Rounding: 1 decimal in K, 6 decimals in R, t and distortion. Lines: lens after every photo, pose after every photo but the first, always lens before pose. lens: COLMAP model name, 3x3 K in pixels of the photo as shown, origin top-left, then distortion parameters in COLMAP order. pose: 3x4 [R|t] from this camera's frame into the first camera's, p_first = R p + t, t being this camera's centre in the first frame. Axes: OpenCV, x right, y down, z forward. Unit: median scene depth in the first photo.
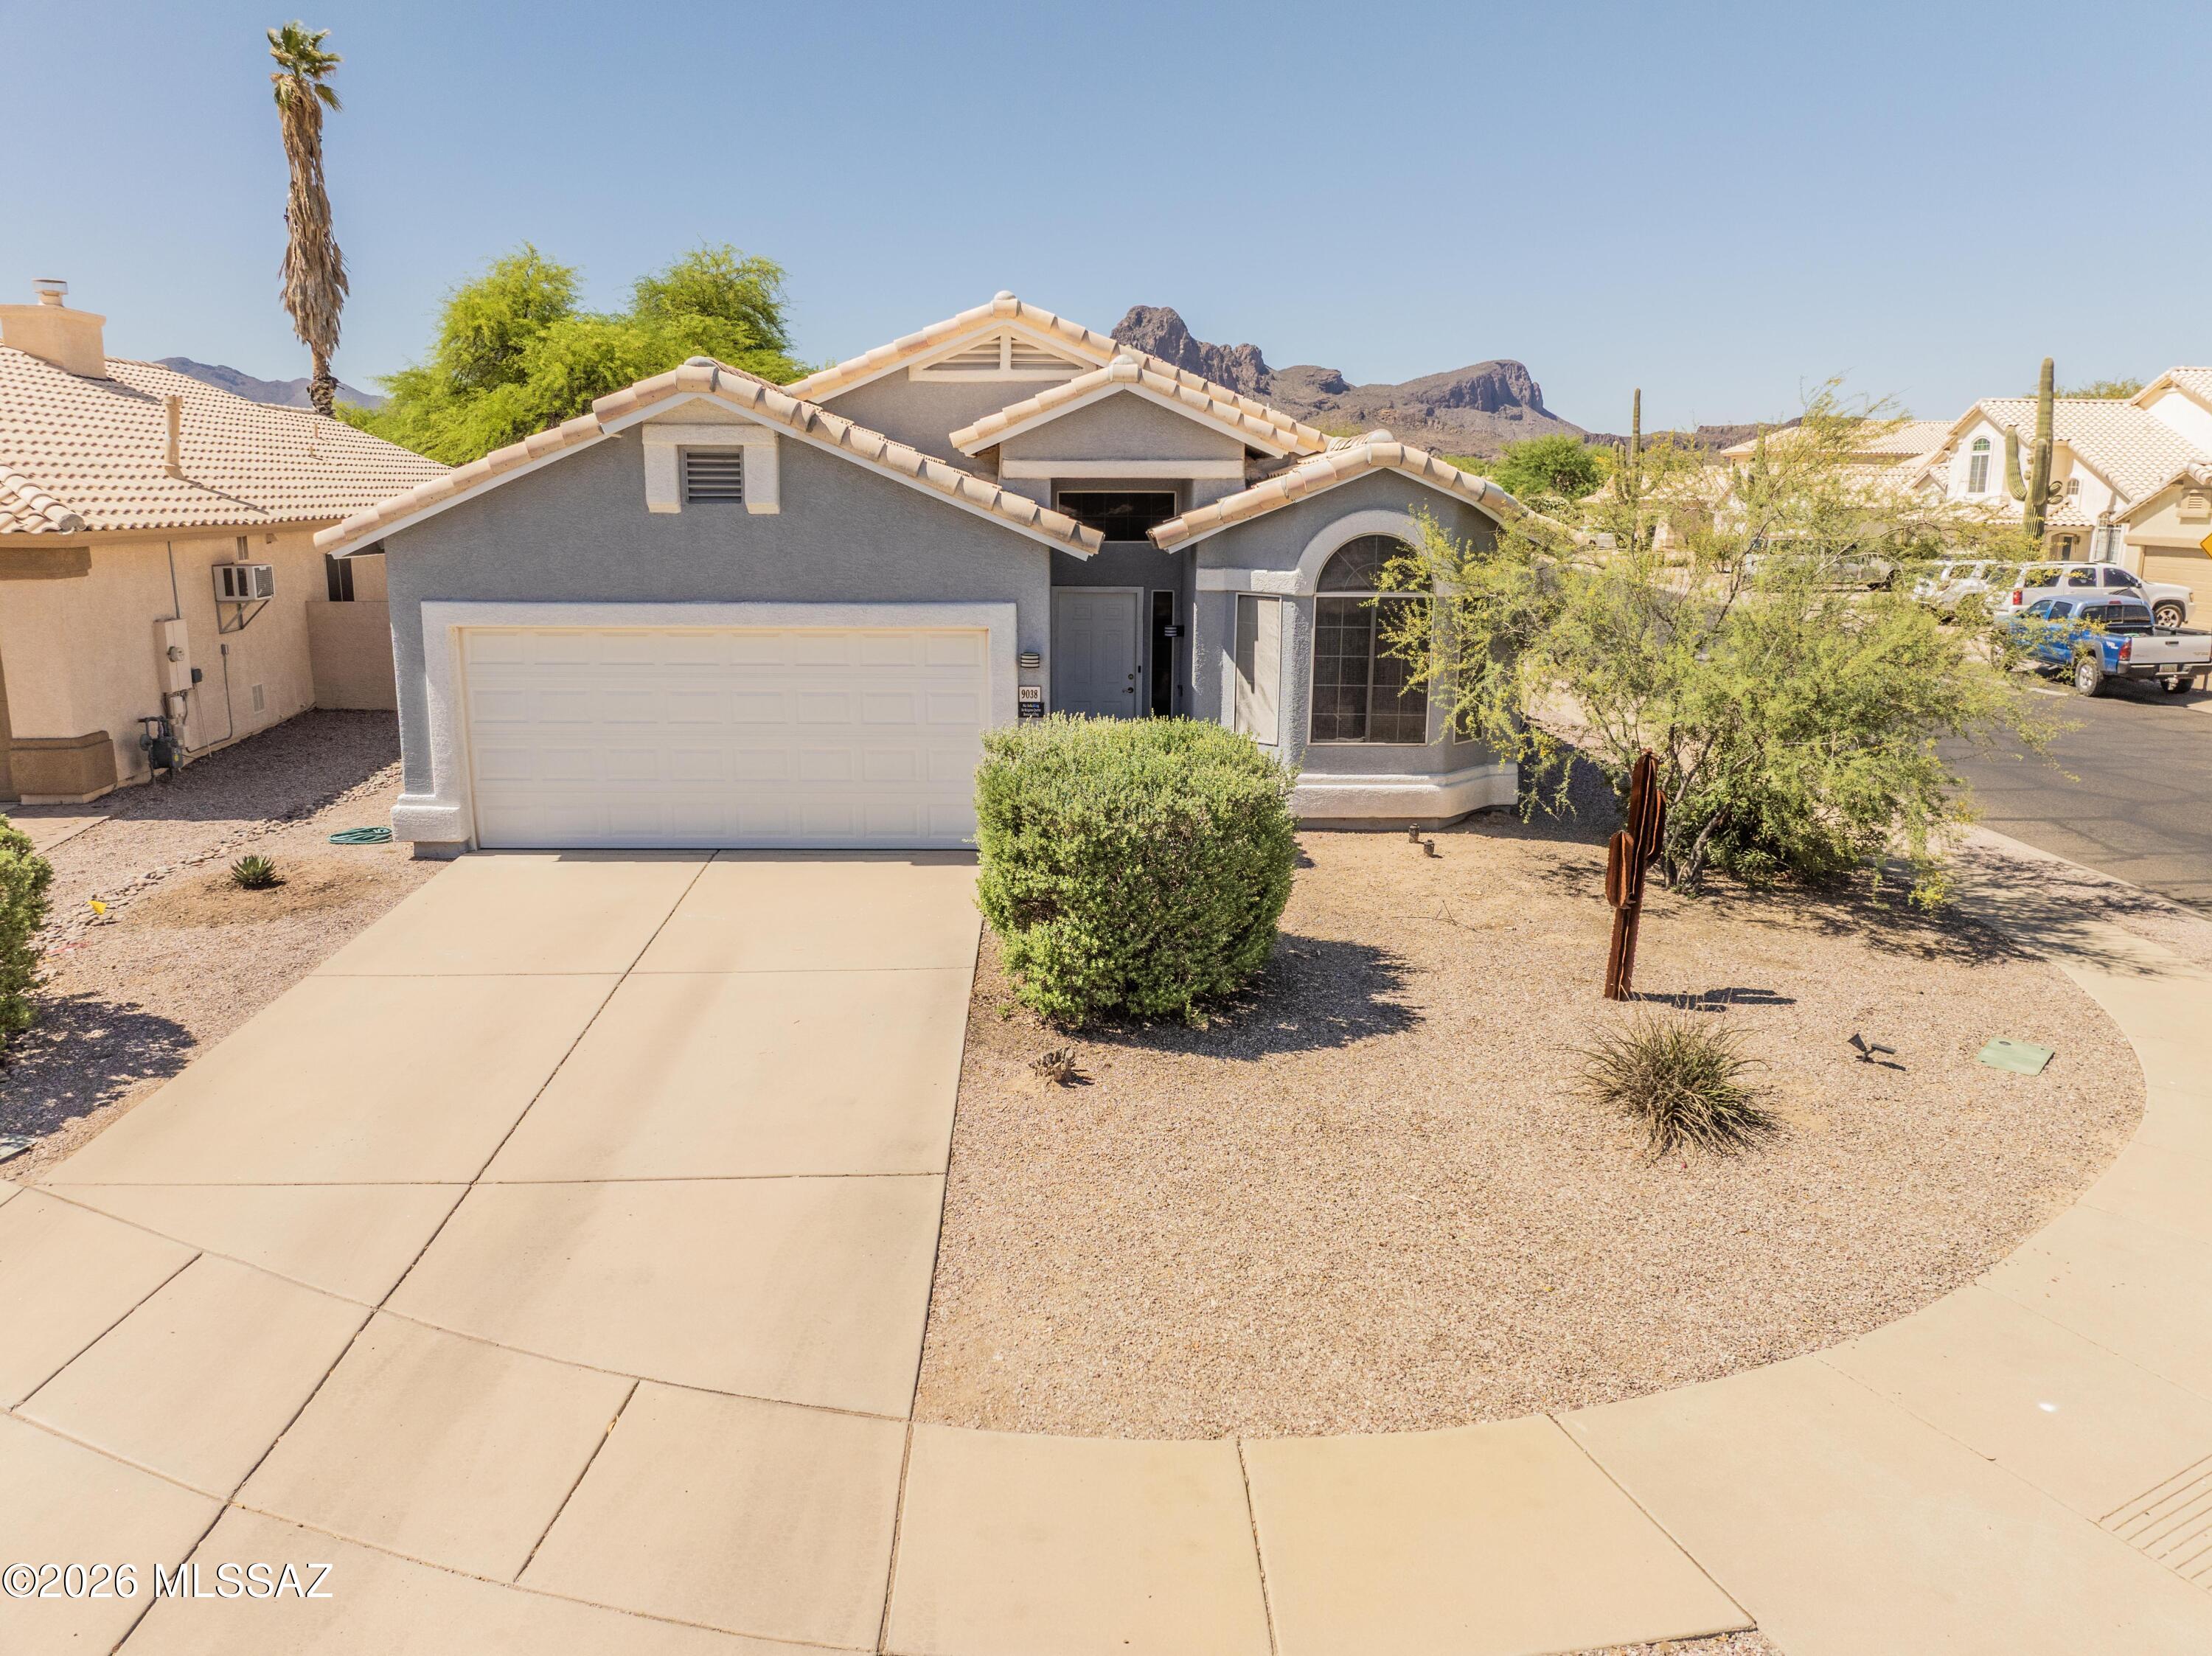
lens RADIAL K [[1562.2, 0, 1106.0], [0, 1562.2, 828.0], [0, 0, 1]] dist [-0.056510, 0.032568]
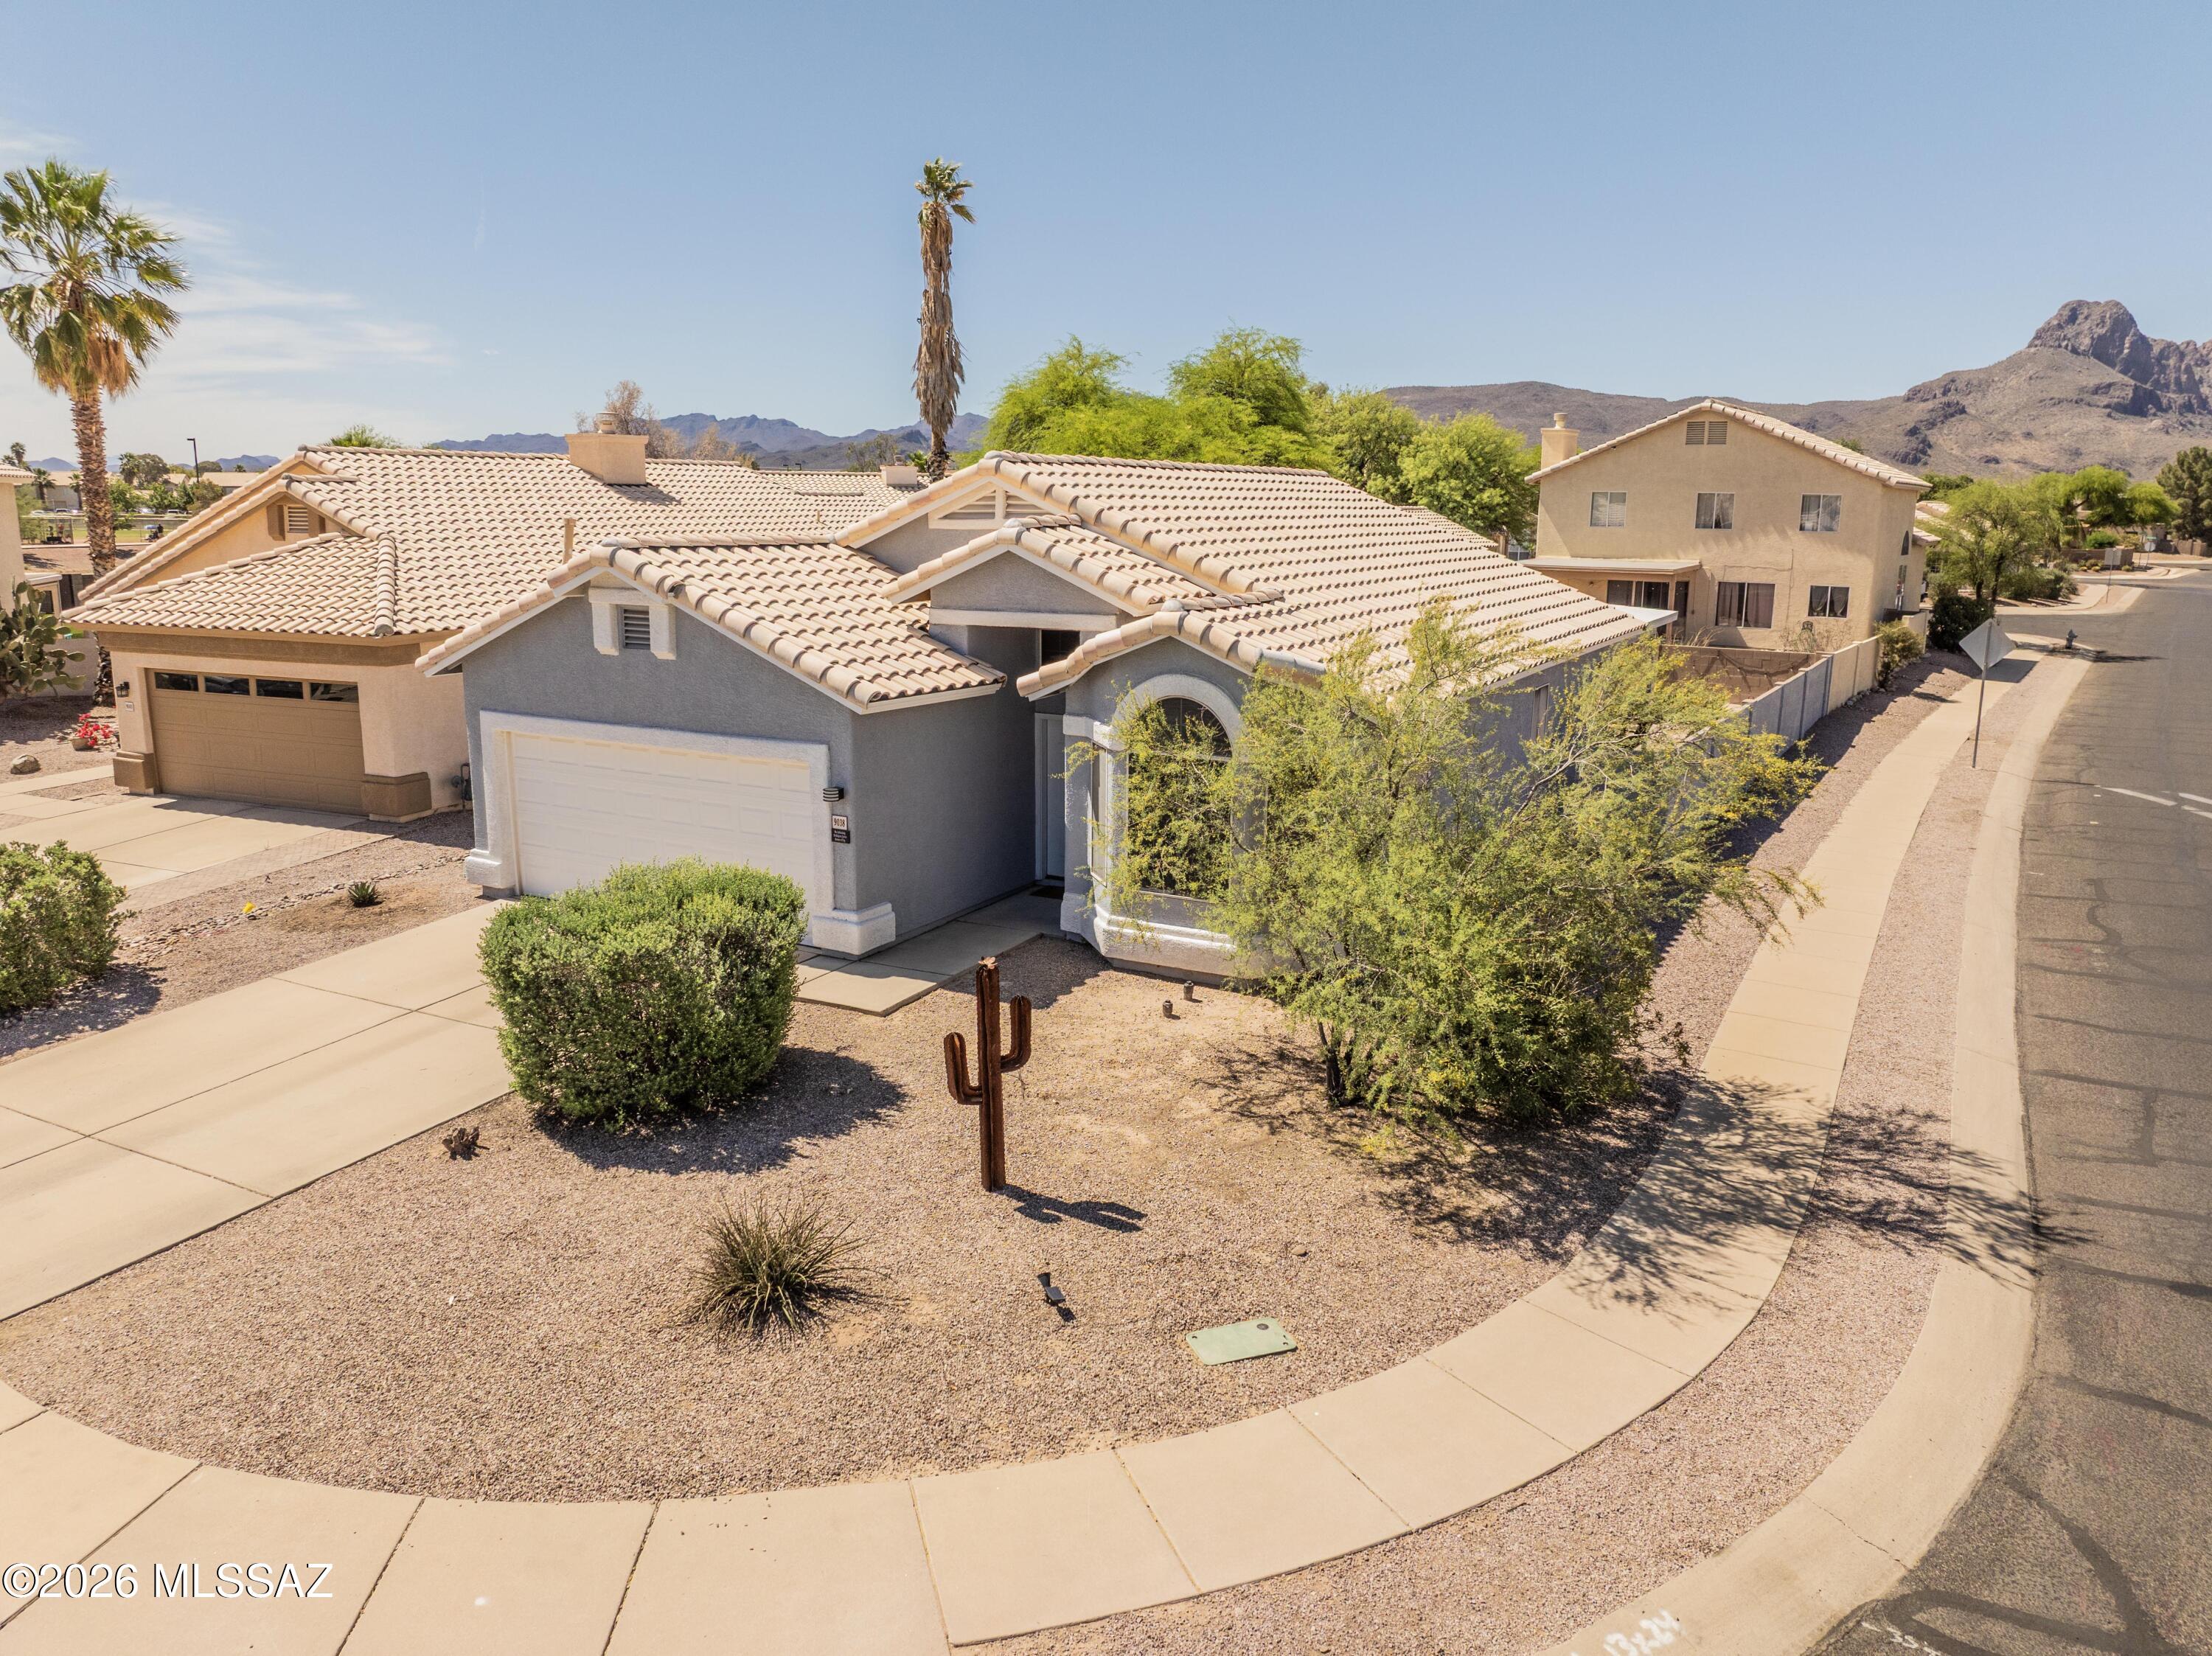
lens RADIAL K [[1559.3, 0, 1105.5], [0, 1559.3, 817.4], [0, 0, 1]] dist [-0.041364, -0.001851]
pose [[0.864830, 0.098898, -0.492228, 0.707897], [-0.106814, 0.994206, 0.012086, -0.127696], [0.490572, 0.042124, 0.870382, 0.090301]]
